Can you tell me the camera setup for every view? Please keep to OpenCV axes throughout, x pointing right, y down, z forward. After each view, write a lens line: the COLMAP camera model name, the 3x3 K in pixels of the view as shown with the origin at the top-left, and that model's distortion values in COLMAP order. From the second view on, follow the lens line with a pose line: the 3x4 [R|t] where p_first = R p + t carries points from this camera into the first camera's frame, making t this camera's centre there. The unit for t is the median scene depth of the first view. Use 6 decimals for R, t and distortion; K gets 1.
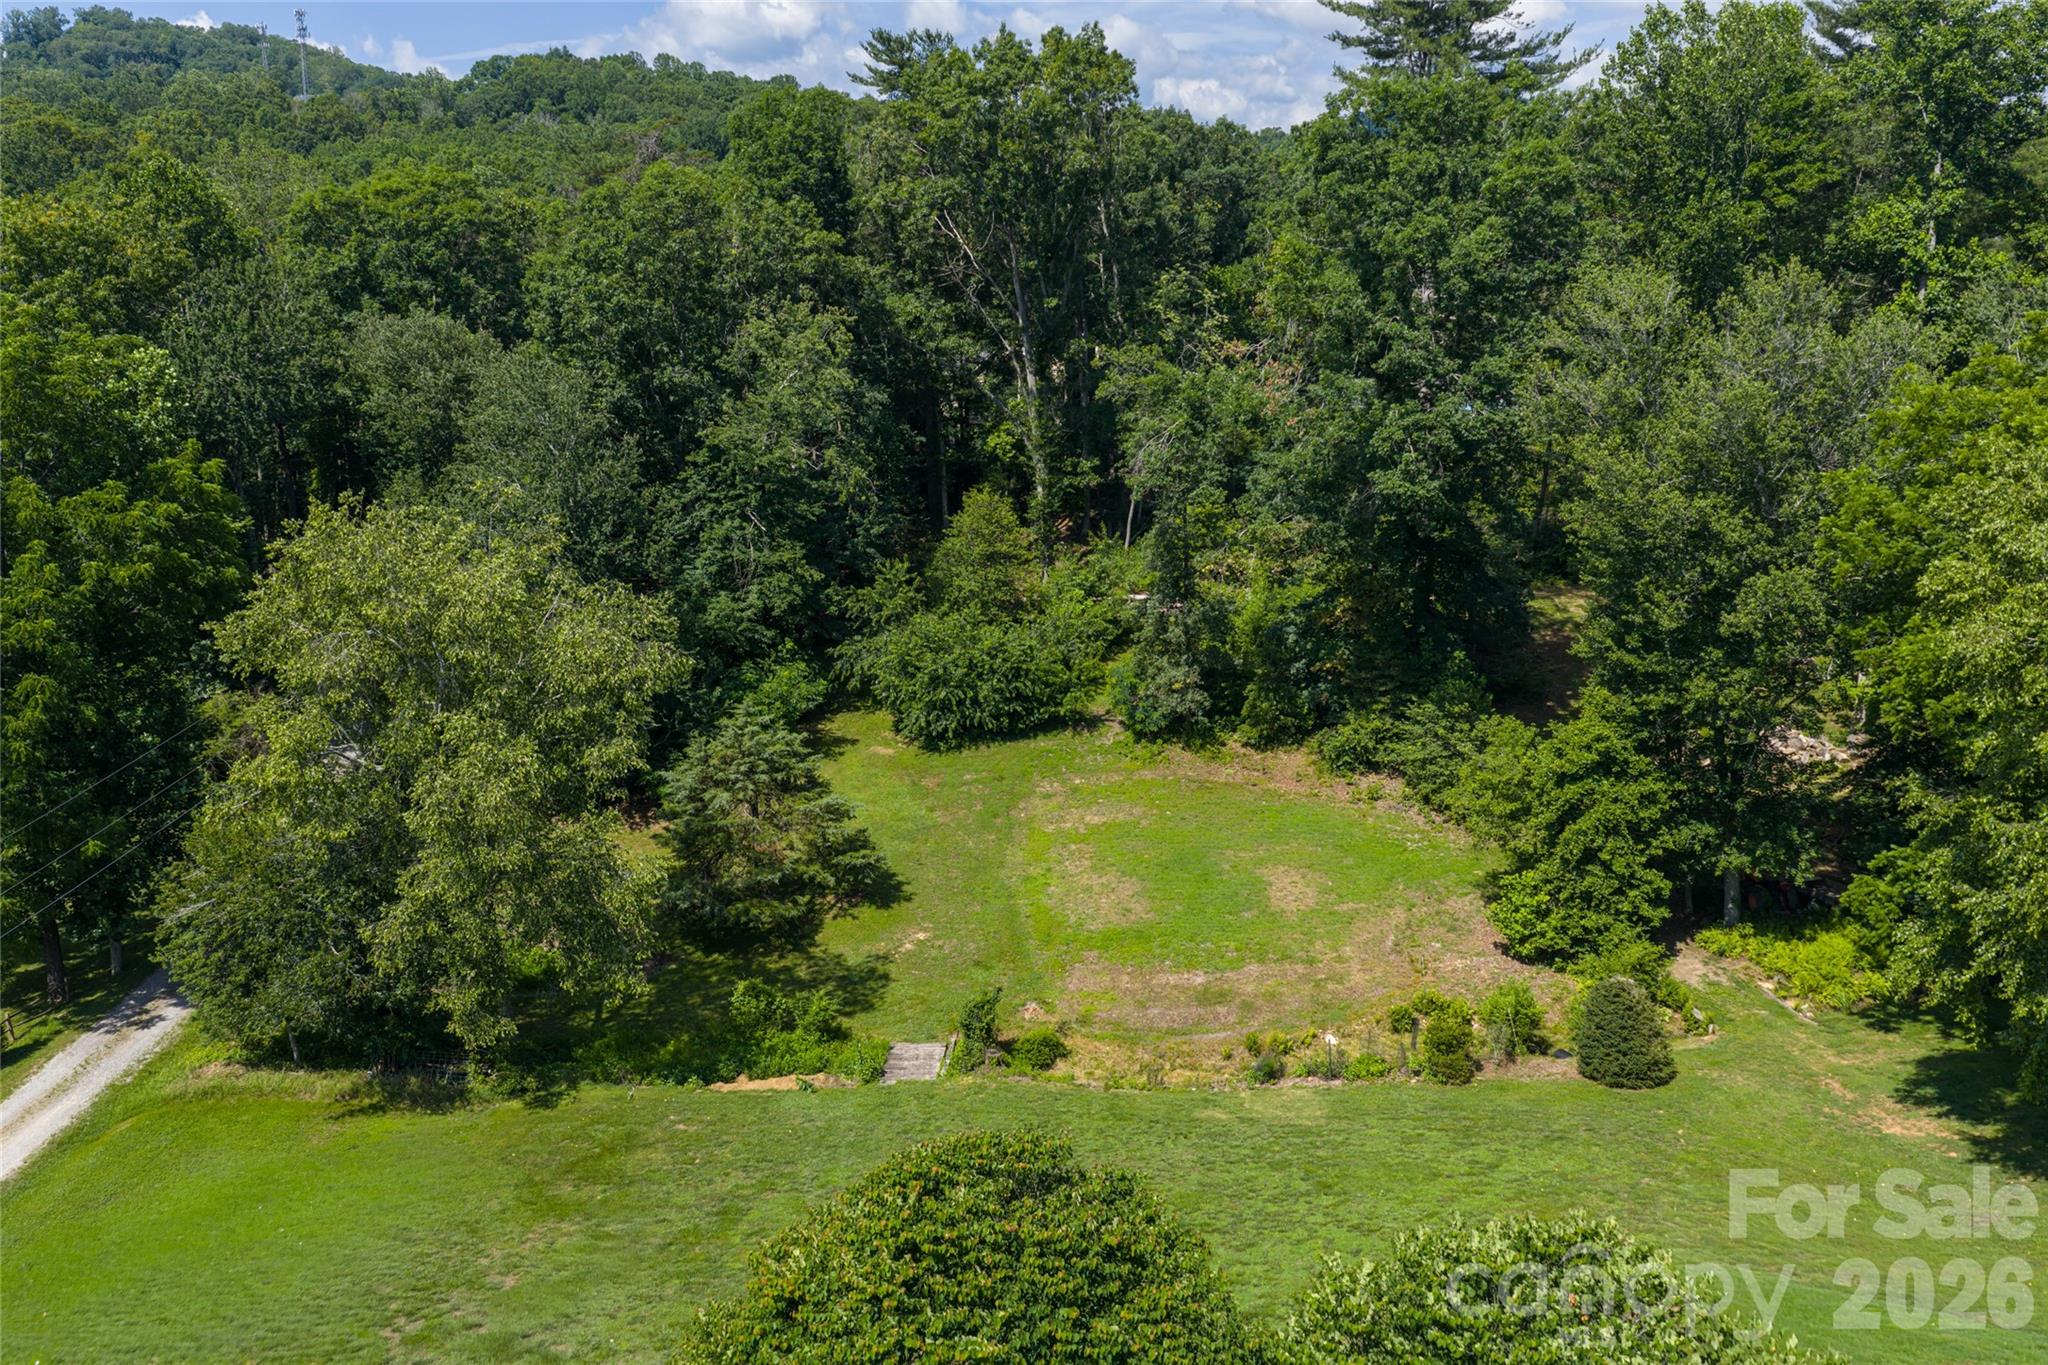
lens RADIAL K [[1732.9, 0, 1018.9], [0, 1732.9, 690.7], [0, 0, 1]] dist [0.000211, -0.005951]
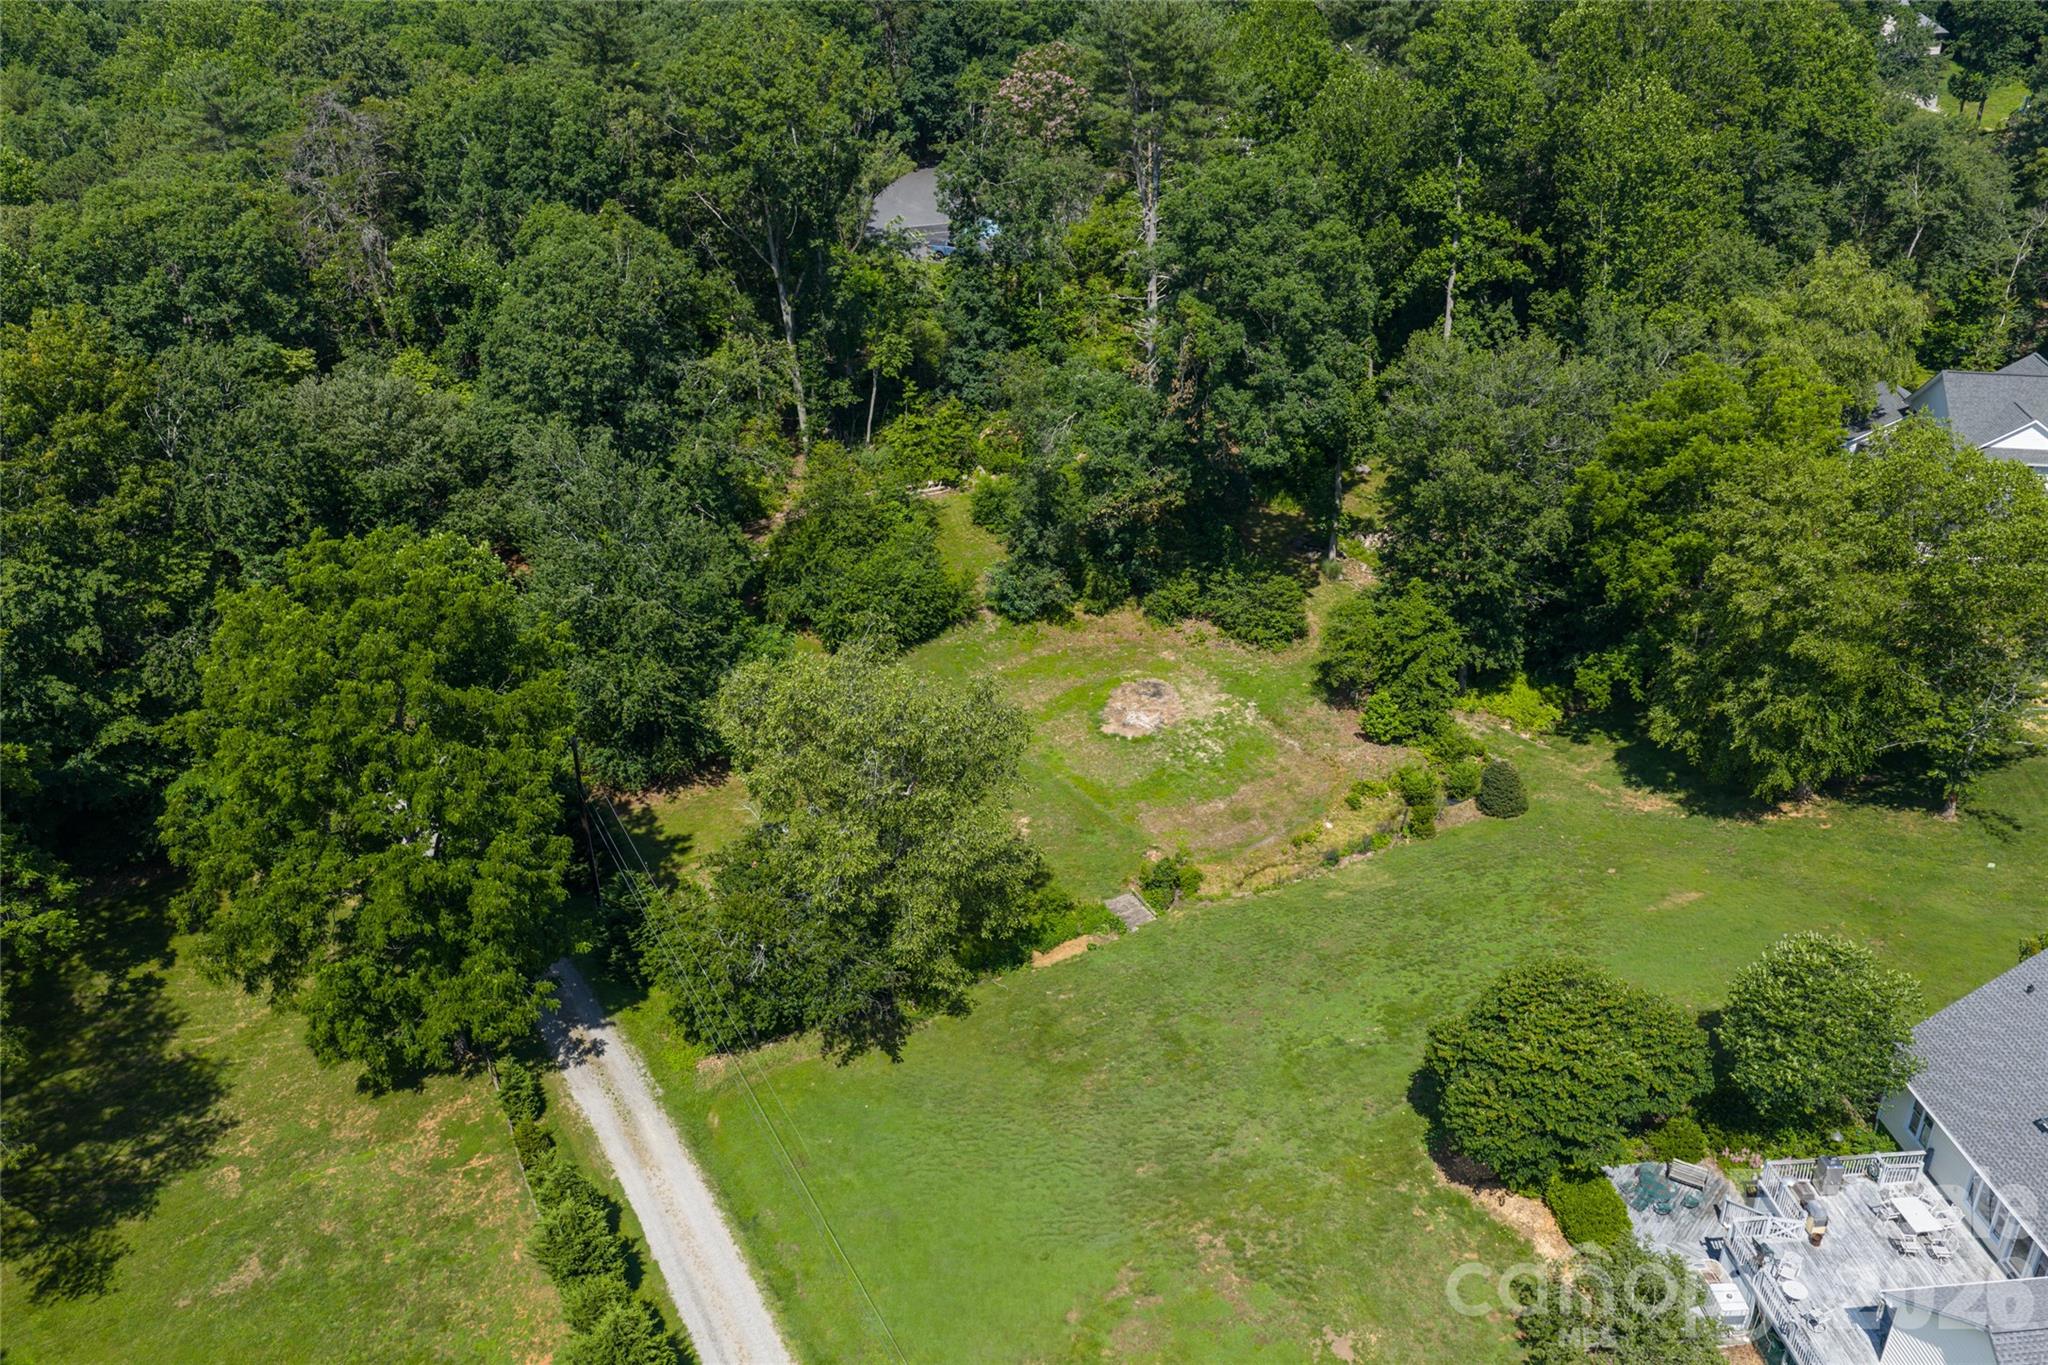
lens RADIAL K [[1732.9, 0, 1020.9], [0, 1732.9, 722.7], [0, 0, 1]] dist [0.000211, -0.005951]
pose [[0.854173, -0.244717, 0.458805, -0.790072], [0.123291, 0.952489, 0.278503, -0.382079], [-0.505161, -0.181323, 0.843762, -0.234269]]
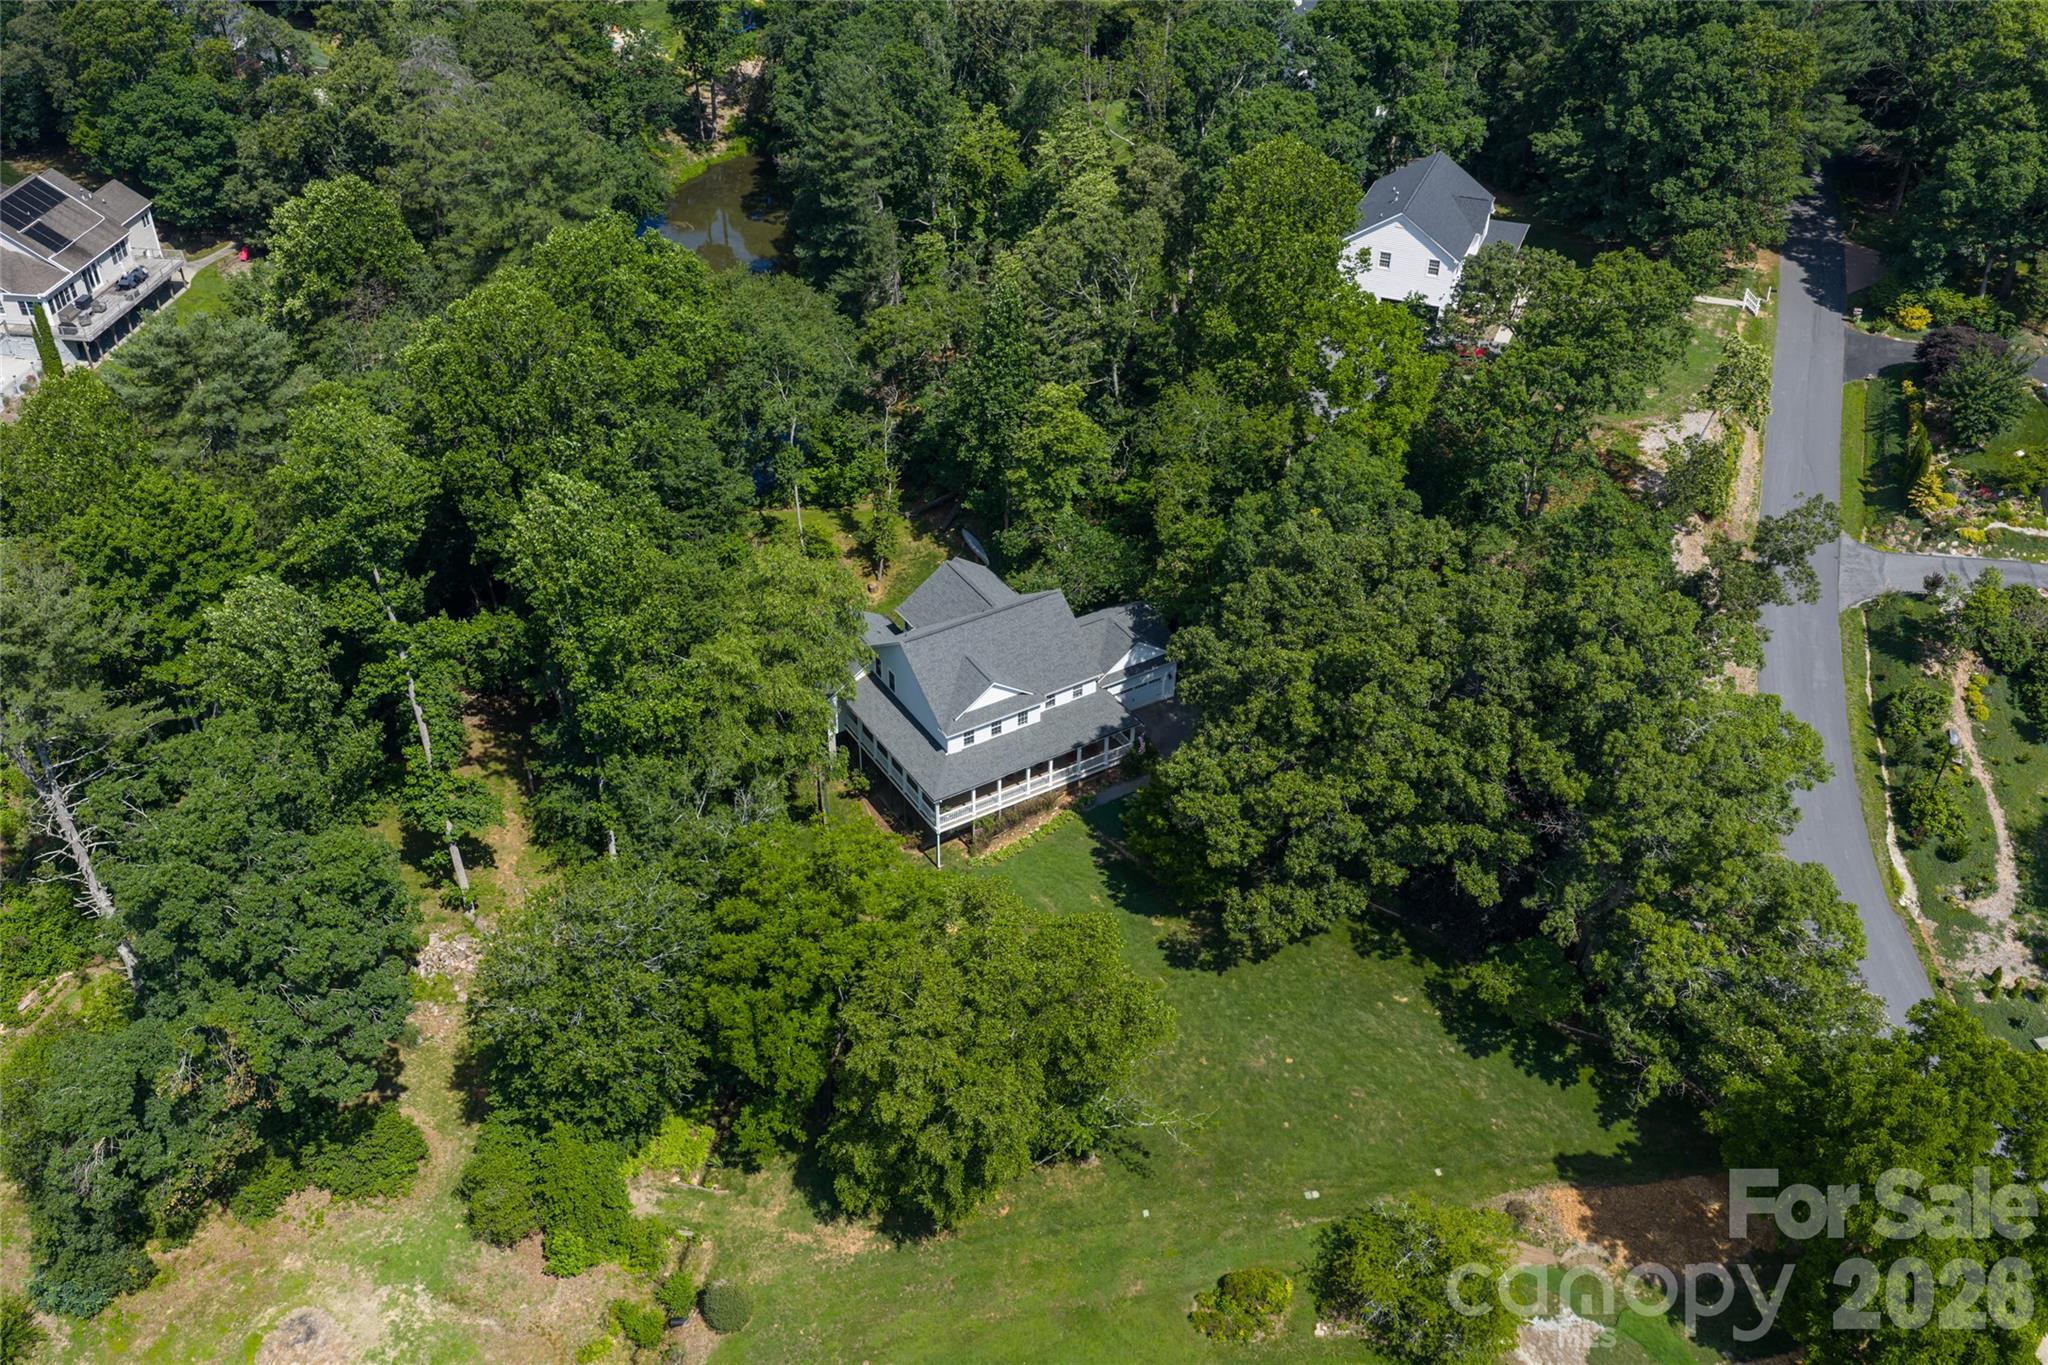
lens RADIAL K [[1732.9, 0, 1023.4], [0, 1732.9, 682.9], [0, 0, 1]] dist [0.000211, -0.005951]
pose [[0.306174, -0.514926, 0.800693, -0.596076], [0.226483, 0.856336, 0.464106, -0.979712], [-0.924642, 0.039246, 0.378810, -0.004597]]
